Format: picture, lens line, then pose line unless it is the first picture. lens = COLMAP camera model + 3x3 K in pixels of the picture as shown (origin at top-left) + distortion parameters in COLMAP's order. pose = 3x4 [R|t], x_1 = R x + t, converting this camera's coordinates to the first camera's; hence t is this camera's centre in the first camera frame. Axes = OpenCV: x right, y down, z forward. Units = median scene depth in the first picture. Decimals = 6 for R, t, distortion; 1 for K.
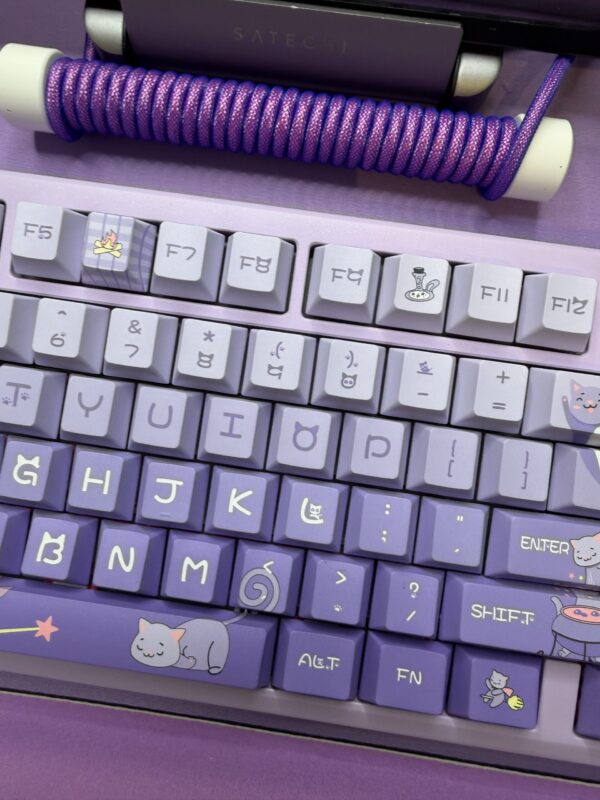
lens RADIAL K [[564.1, 0, 299.7], [0, 564.1, 351.9], [0, 0, 1]] dist [-0.003592, 0.008500]
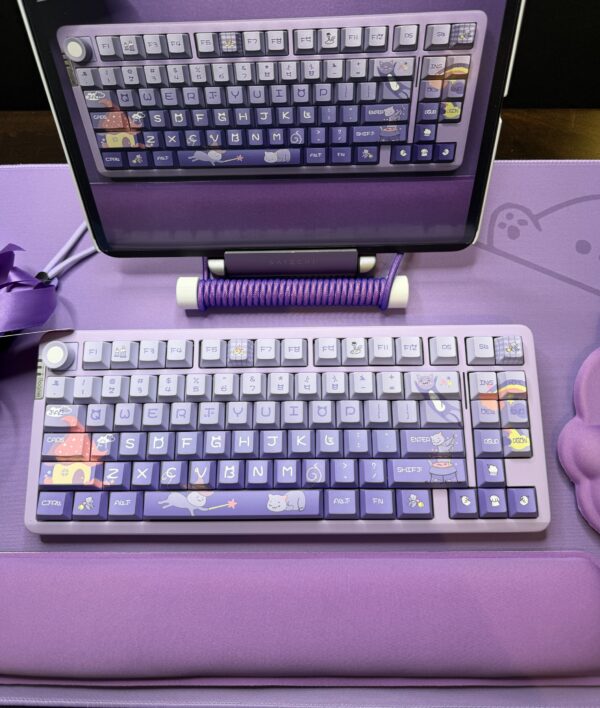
lens RADIAL K [[570.0, 0, 302.7], [0, 570.0, 309.9], [0, 0, 1]] dist [0.152632, -0.407982]
pose [[0.989166, -0.142657, 0.034635, -0.104256], [0.146798, 0.962719, -0.227207, 0.286910], [-0.000931, 0.229830, 0.973230, -1.686918]]
